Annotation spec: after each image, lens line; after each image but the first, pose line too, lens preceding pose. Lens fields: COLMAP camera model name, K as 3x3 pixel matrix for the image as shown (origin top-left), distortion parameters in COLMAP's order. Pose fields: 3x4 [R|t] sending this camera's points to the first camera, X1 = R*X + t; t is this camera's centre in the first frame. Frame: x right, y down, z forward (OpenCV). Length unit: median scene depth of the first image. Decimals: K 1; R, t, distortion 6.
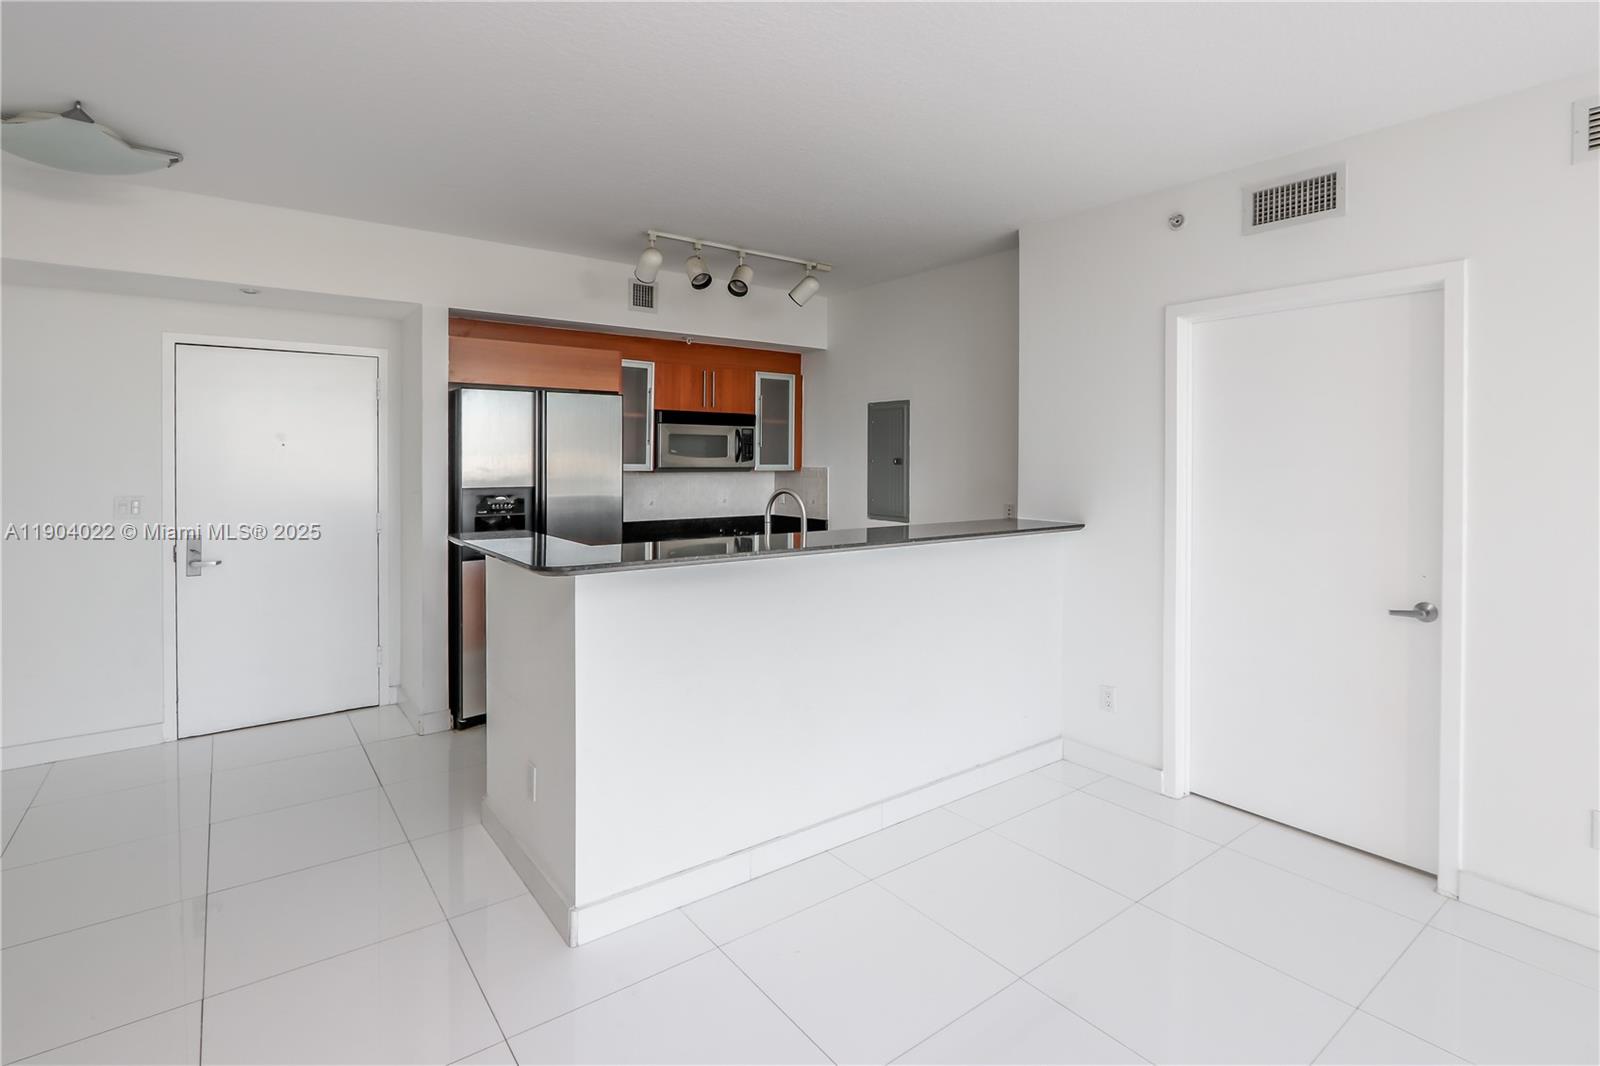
lens RADIAL K [[779.5, 0, 809.1], [0, 779.5, 464.2], [0, 0, 1]] dist [-0.007368, 0.002361]
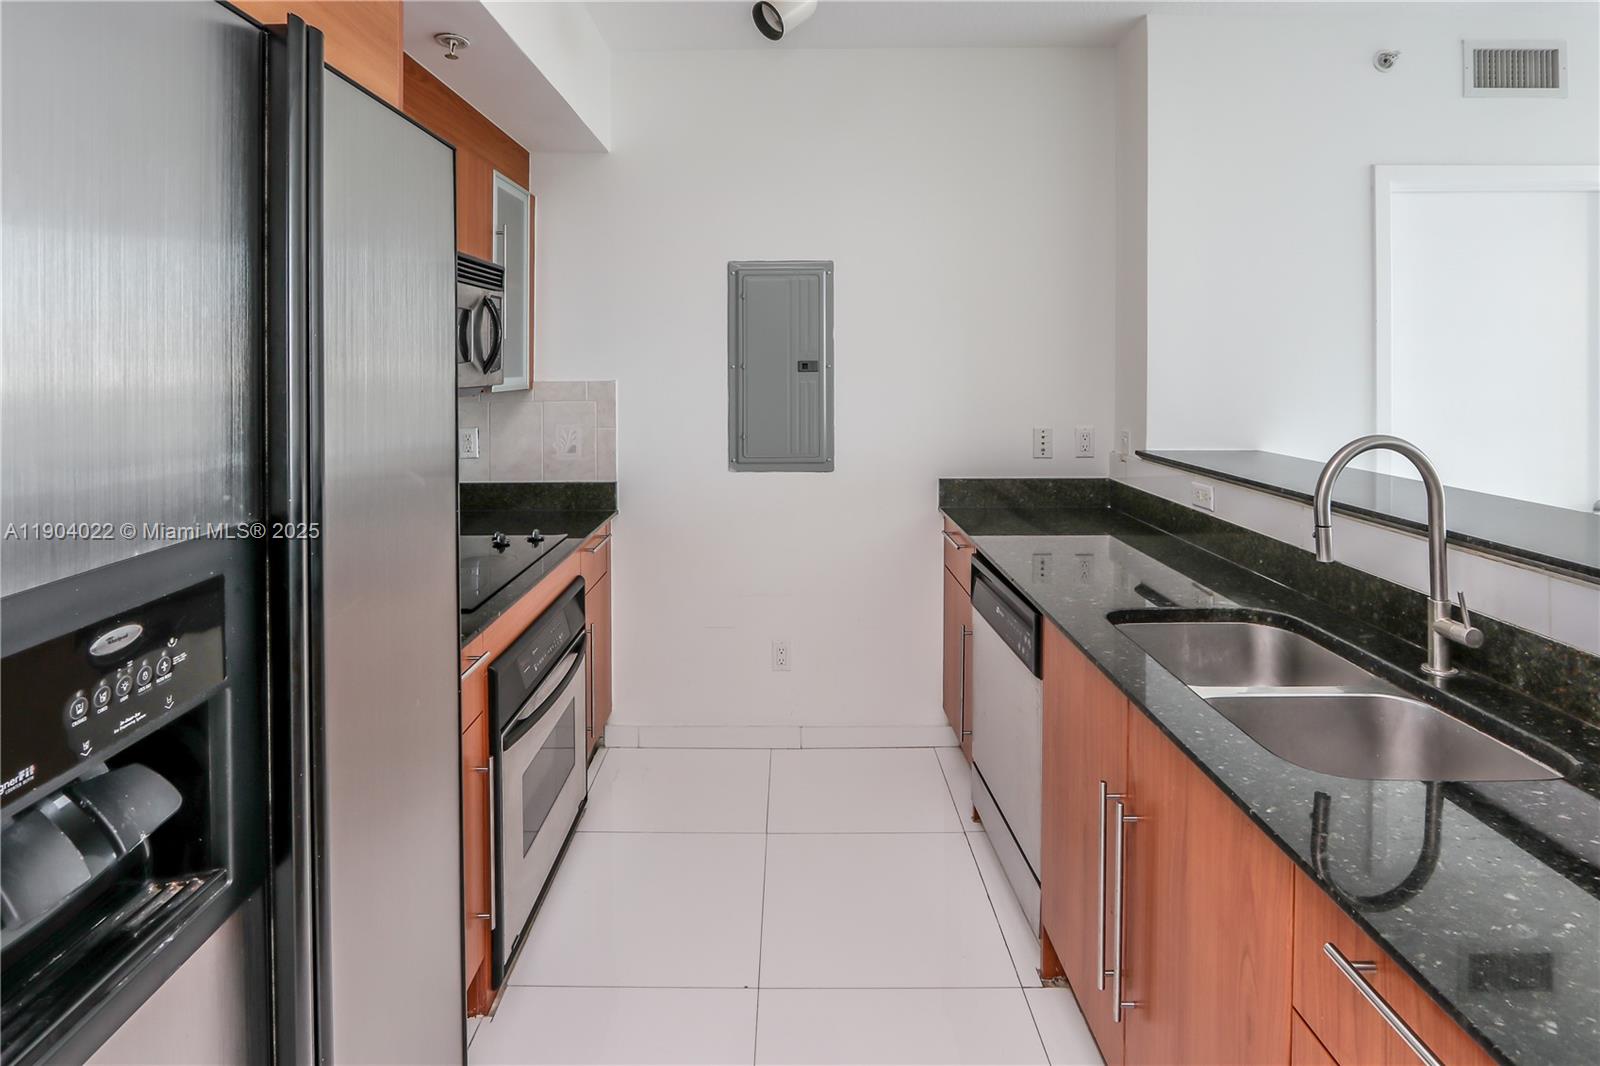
lens RADIAL K [[779.5, 0, 771.2], [0, 779.5, 359.9], [0, 0, 1]] dist [-0.007368, 0.002361]
pose [[0.613746, -0.007547, 0.789468, -0.420016], [0.014813, 0.999888, -0.001958, -0.008776], [-0.789365, 0.012896, 0.613789, 0.767993]]
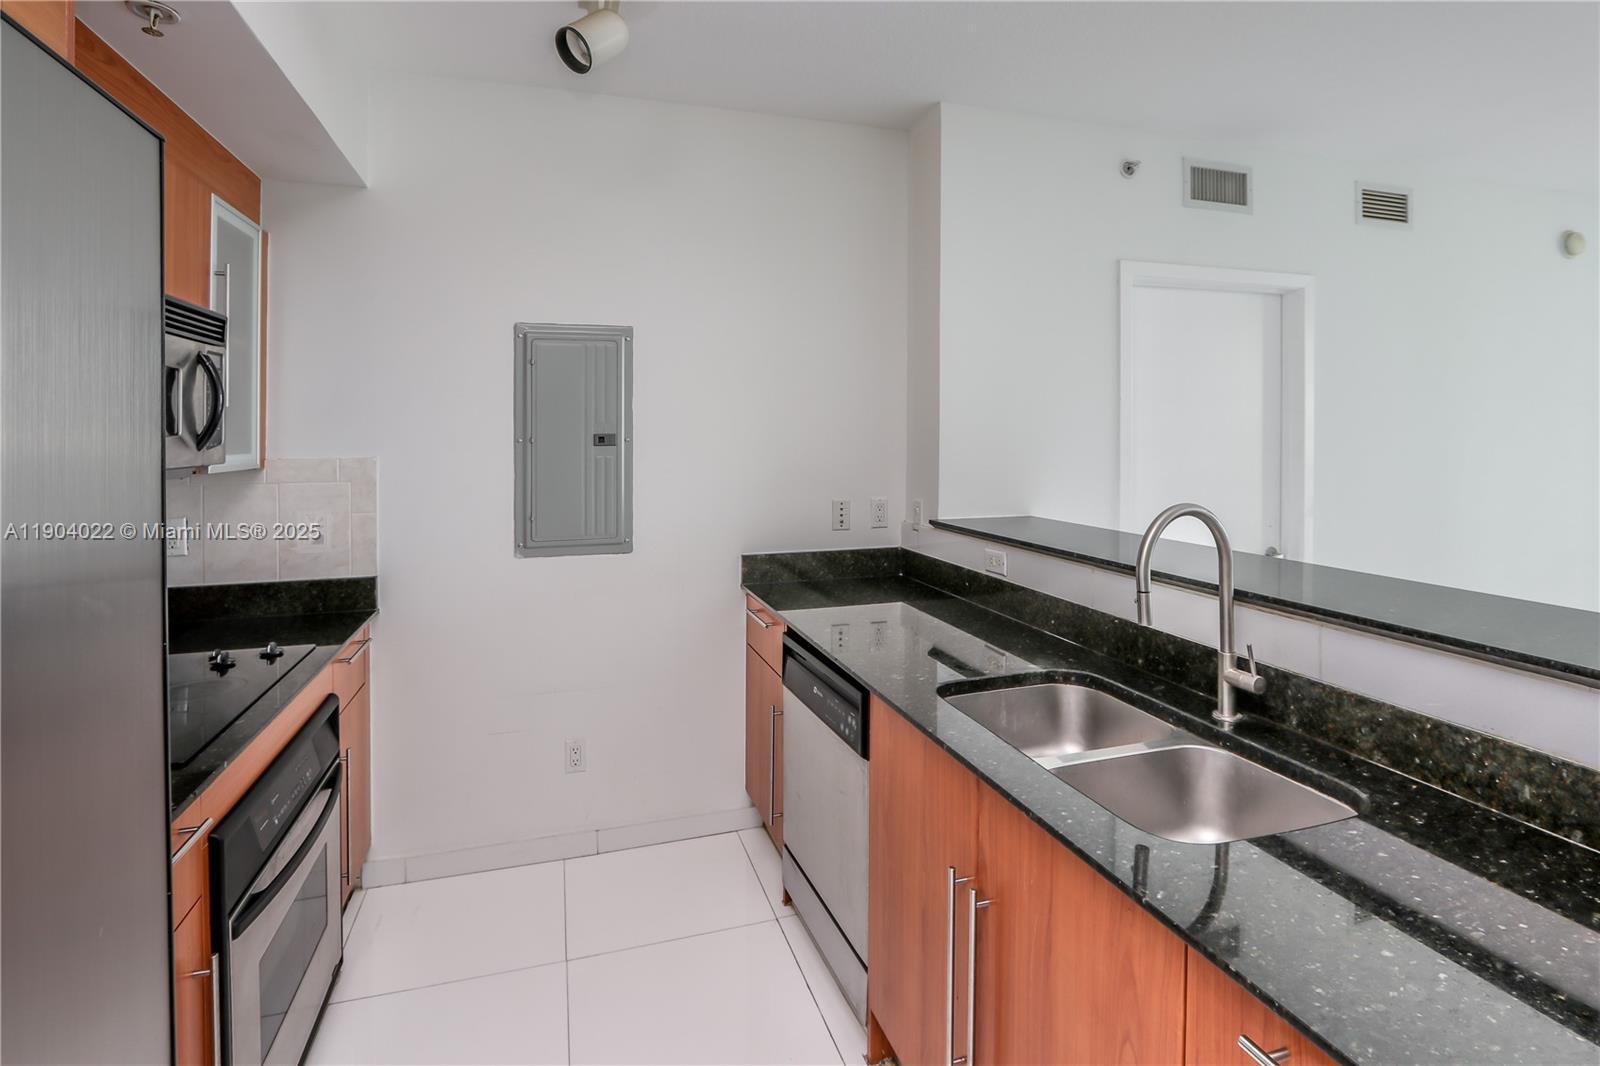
lens RADIAL K [[779.5, 0, 775.4], [0, 779.5, 433.3], [0, 0, 1]] dist [-0.007368, 0.002361]
pose [[0.357082, -0.008401, 0.934035, -0.401378], [0.014840, 0.999884, 0.003321, -0.009336], [-0.933955, 0.012675, 0.357165, 0.807152]]
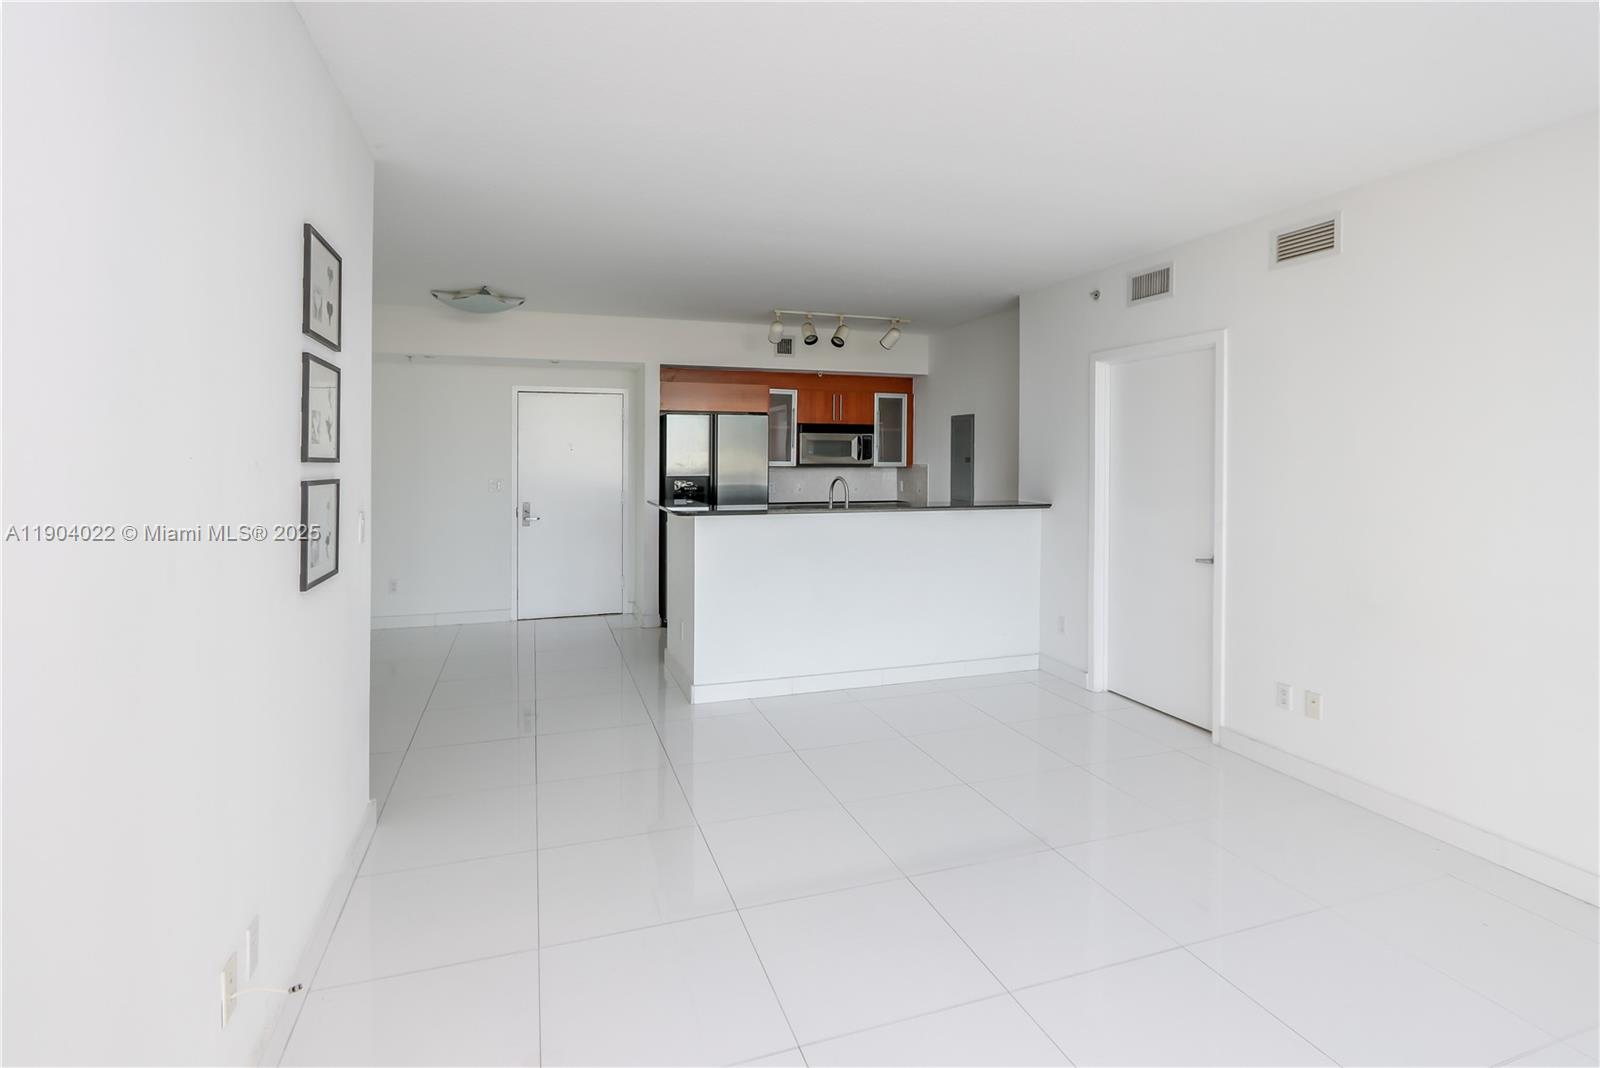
lens RADIAL K [[779.5, 0, 806.6], [0, 779.5, 448.7], [0, 0, 1]] dist [-0.007368, 0.002361]
pose [[0.950482, -0.002527, -0.310770, 0.308405], [-0.003054, 0.999843, -0.017471, 0.001737], [0.310766, 0.017555, 0.950324, -0.413428]]
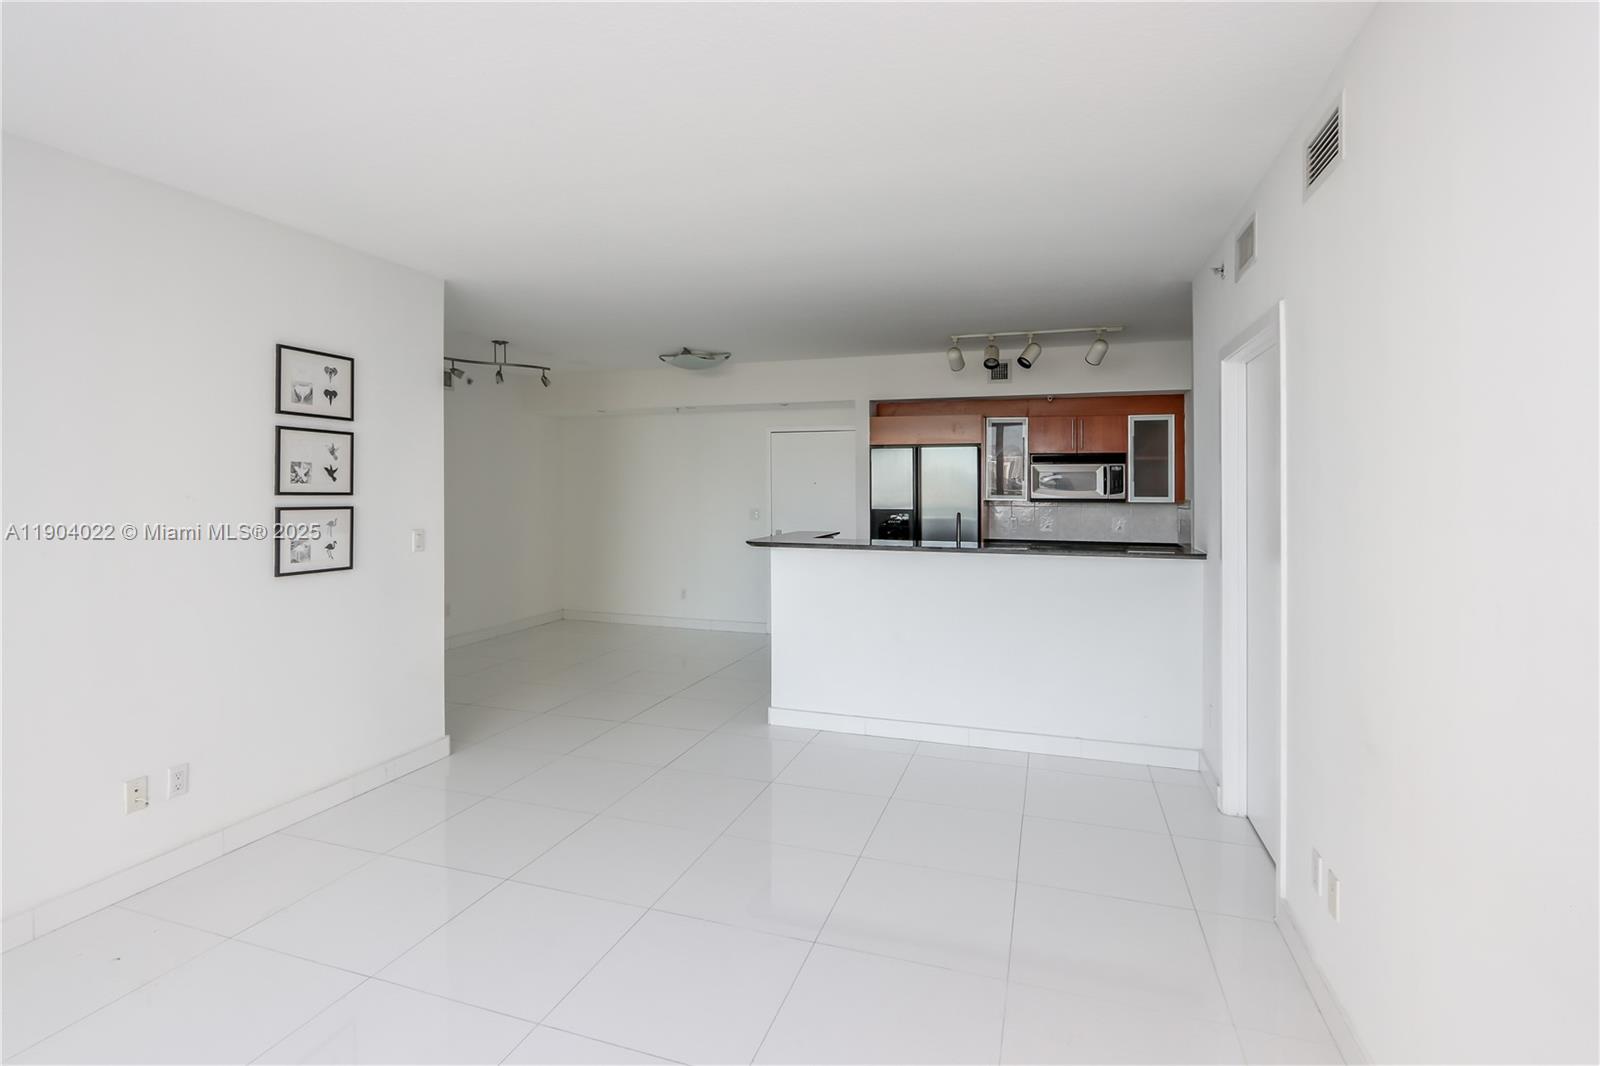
lens RADIAL K [[779.5, 0, 798.2], [0, 779.5, 481.4], [0, 0, 1]] dist [-0.007368, 0.002361]
pose [[0.559215, -0.005429, -0.829005, 0.781480], [-0.008115, 0.999895, -0.012023, -0.006329], [0.828983, 0.013451, 0.559112, -0.051059]]
